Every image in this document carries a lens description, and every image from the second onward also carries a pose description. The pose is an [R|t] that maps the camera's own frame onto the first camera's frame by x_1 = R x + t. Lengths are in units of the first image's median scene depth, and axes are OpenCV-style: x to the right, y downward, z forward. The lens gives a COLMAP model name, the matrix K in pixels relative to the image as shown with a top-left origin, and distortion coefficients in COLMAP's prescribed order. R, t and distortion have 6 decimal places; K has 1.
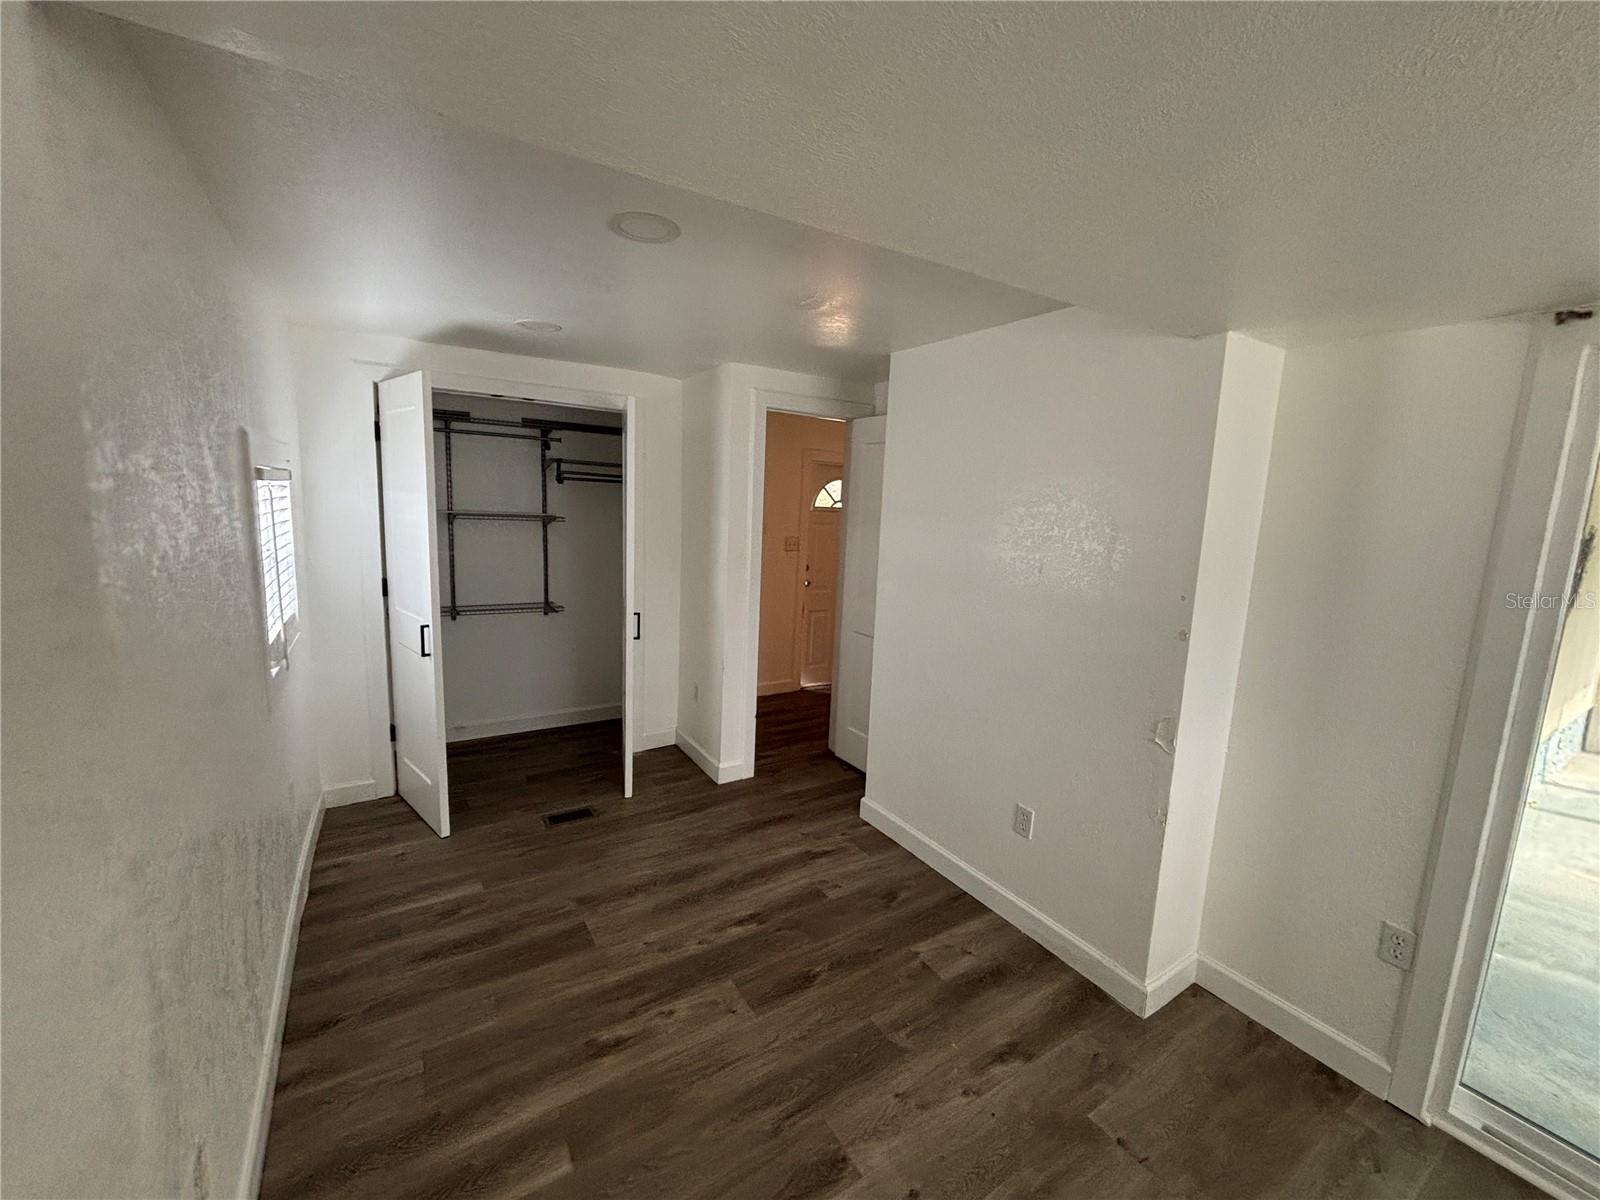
lens RADIAL K [[648.8, 0, 806.6], [0, 648.8, 603.3], [0, 0, 1]] dist [0.003135, 0.000686]
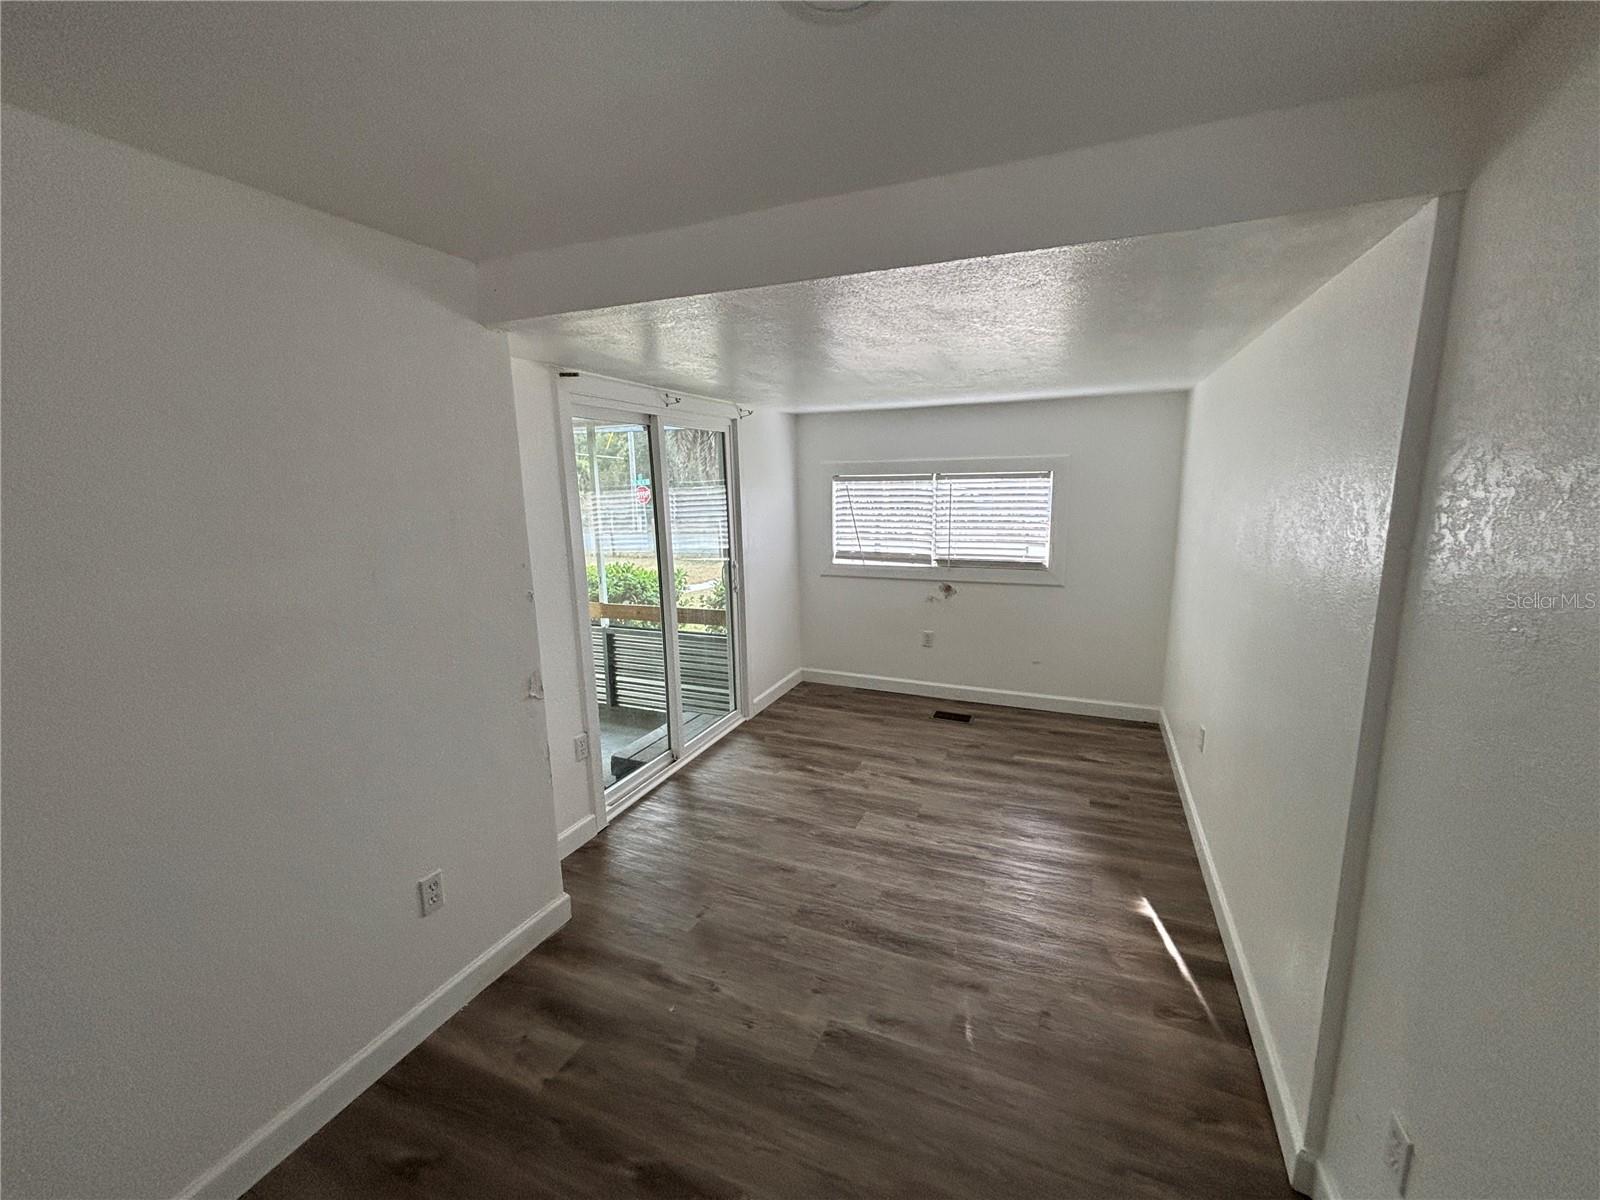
lens RADIAL K [[648.8, 0, 806.6], [0, 648.8, 603.3], [0, 0, 1]] dist [0.003135, 0.000686]
pose [[-0.563118, -0.182446, 0.805985, -0.638525], [0.120118, 0.946895, 0.298265, -0.228733], [-0.817600, 0.264772, -0.511298, 1.229325]]
